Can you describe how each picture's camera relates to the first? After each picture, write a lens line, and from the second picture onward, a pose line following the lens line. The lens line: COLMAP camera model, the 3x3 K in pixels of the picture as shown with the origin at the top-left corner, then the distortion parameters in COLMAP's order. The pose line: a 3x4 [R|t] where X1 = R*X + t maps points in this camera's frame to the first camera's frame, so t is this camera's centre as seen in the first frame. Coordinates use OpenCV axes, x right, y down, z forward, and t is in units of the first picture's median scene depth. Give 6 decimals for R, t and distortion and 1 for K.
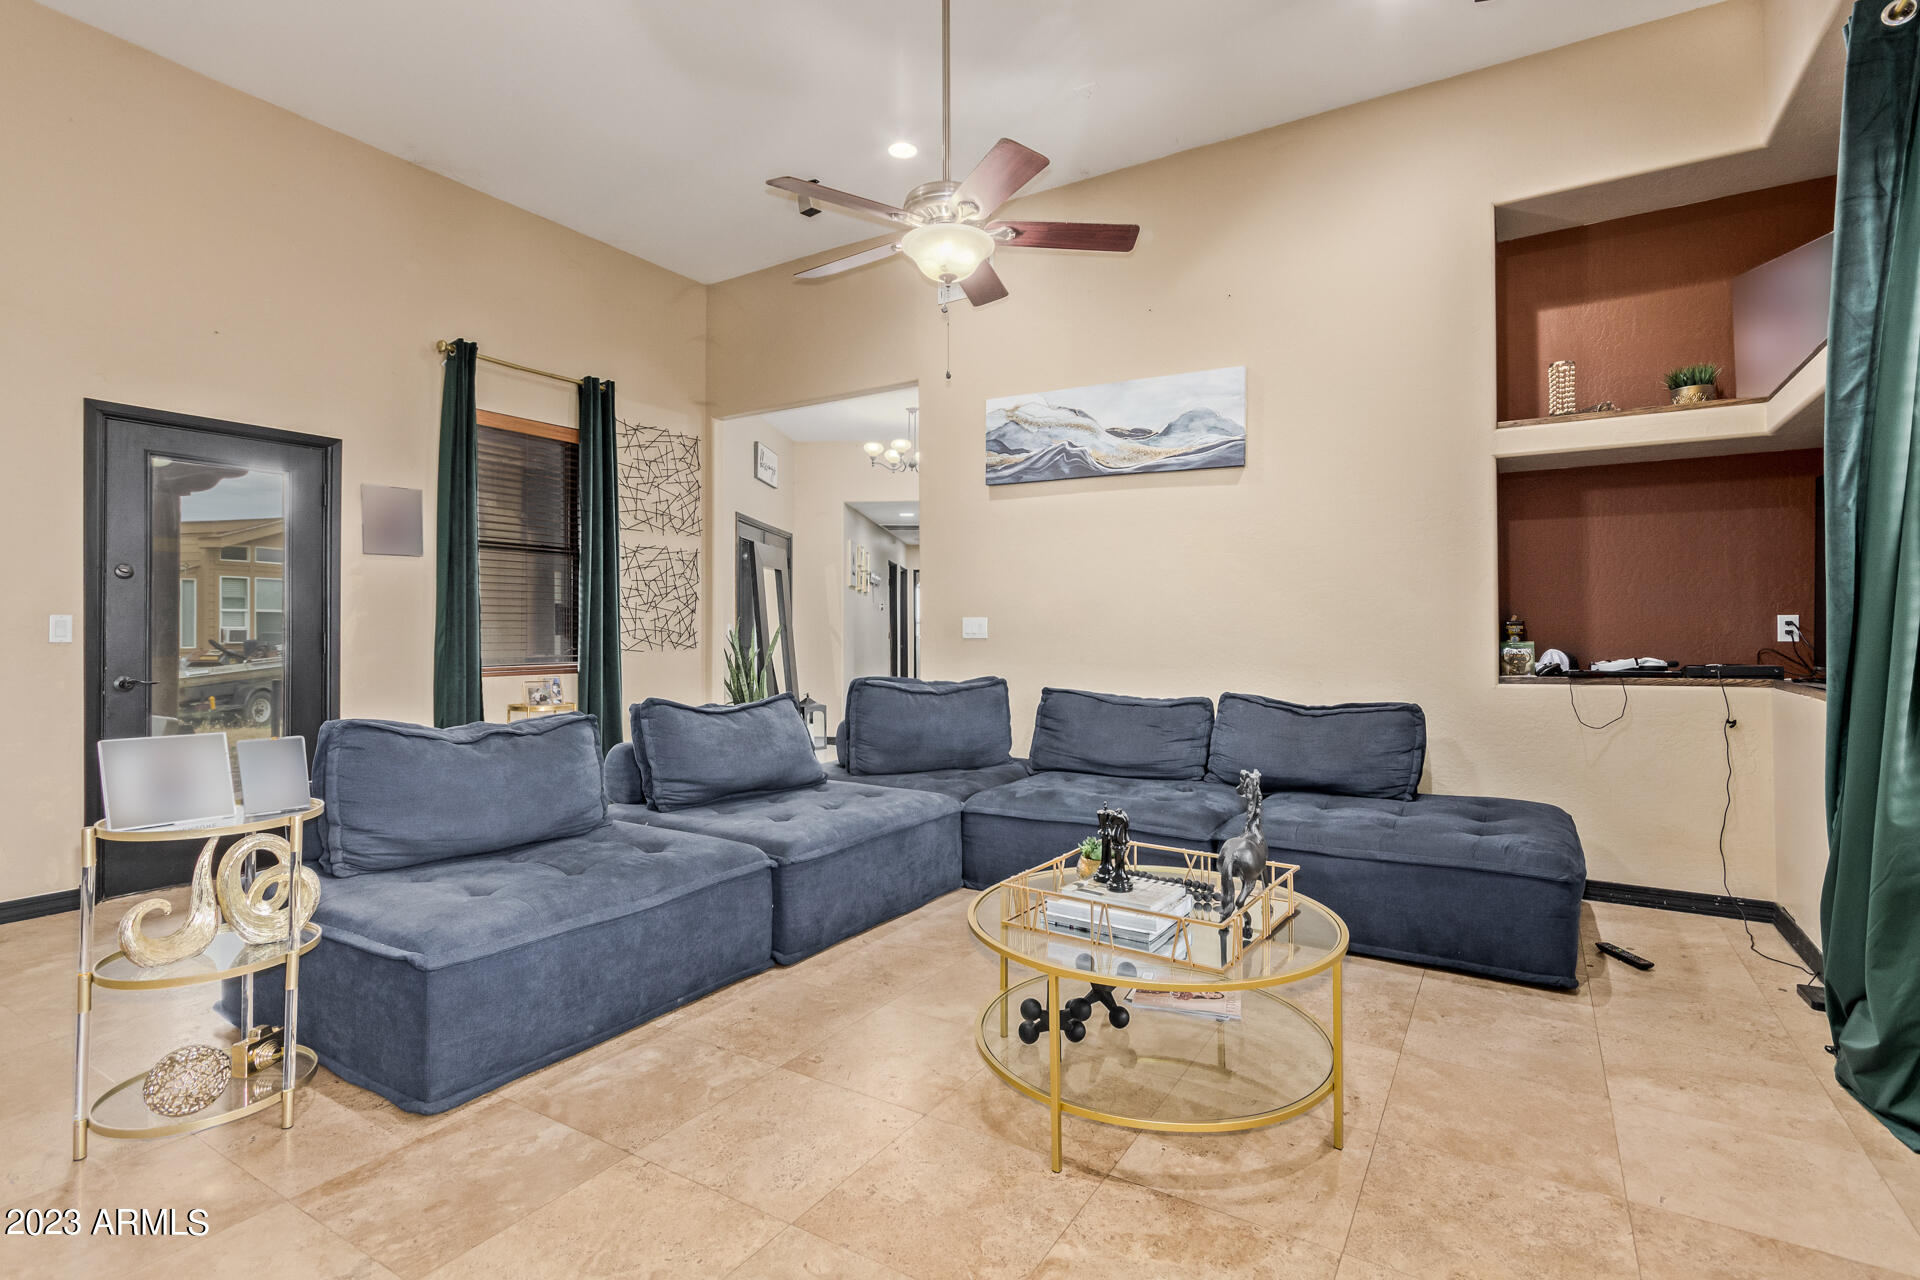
lens RADIAL K [[893.1, 0, 961.7], [0, 893.1, 652.0], [0, 0, 1]] dist [0.001489, 0.000740]
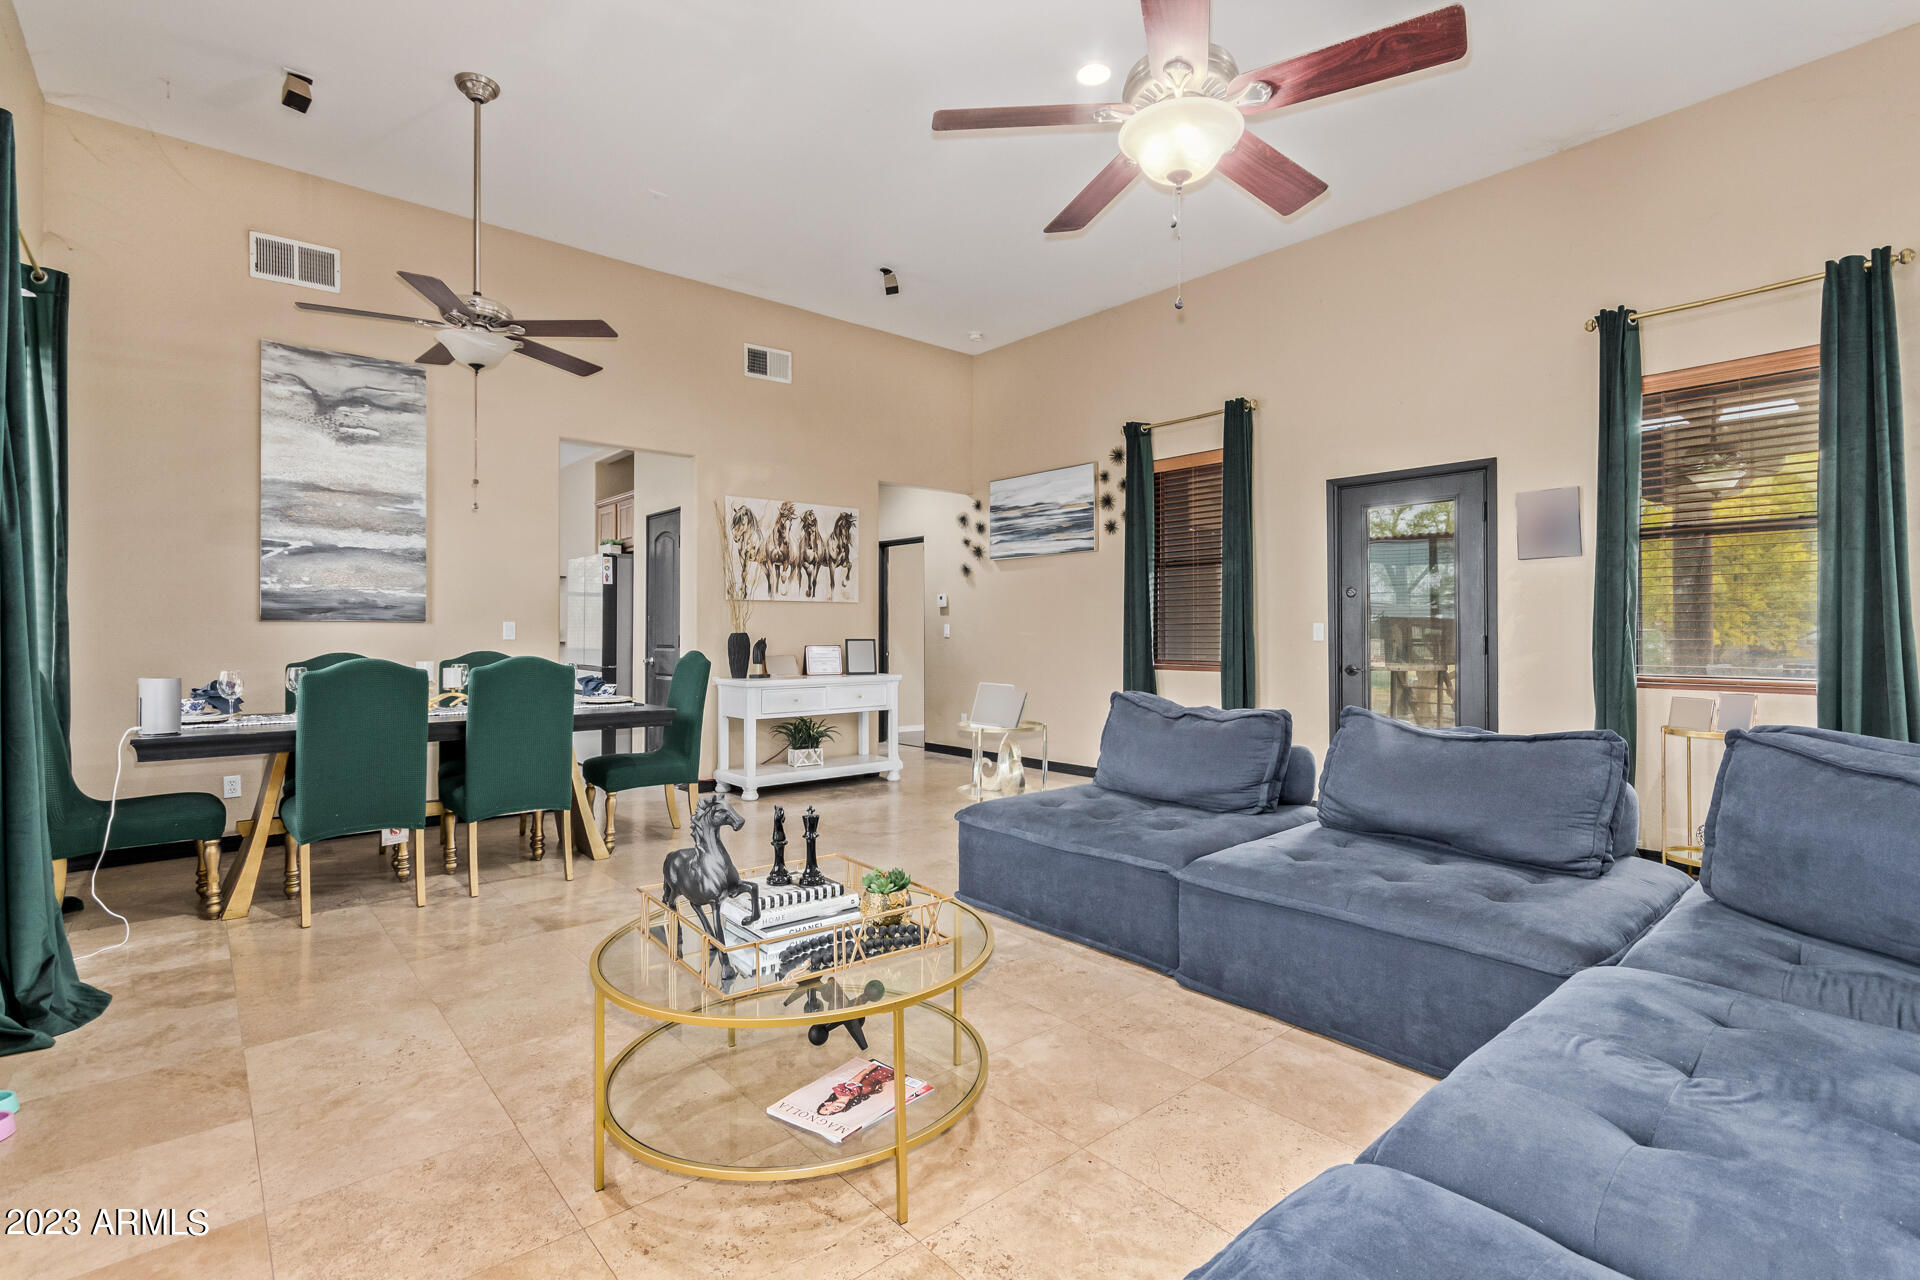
lens RADIAL K [[893.1, 0, 957.5], [0, 893.1, 632.5], [0, 0, 1]] dist [0.001489, 0.000740]
pose [[-0.288937, -0.003874, -0.957340, 0.509357], [-0.034685, 0.999378, 0.006424, -0.010505], [0.956719, 0.035061, -0.288892, 0.683446]]
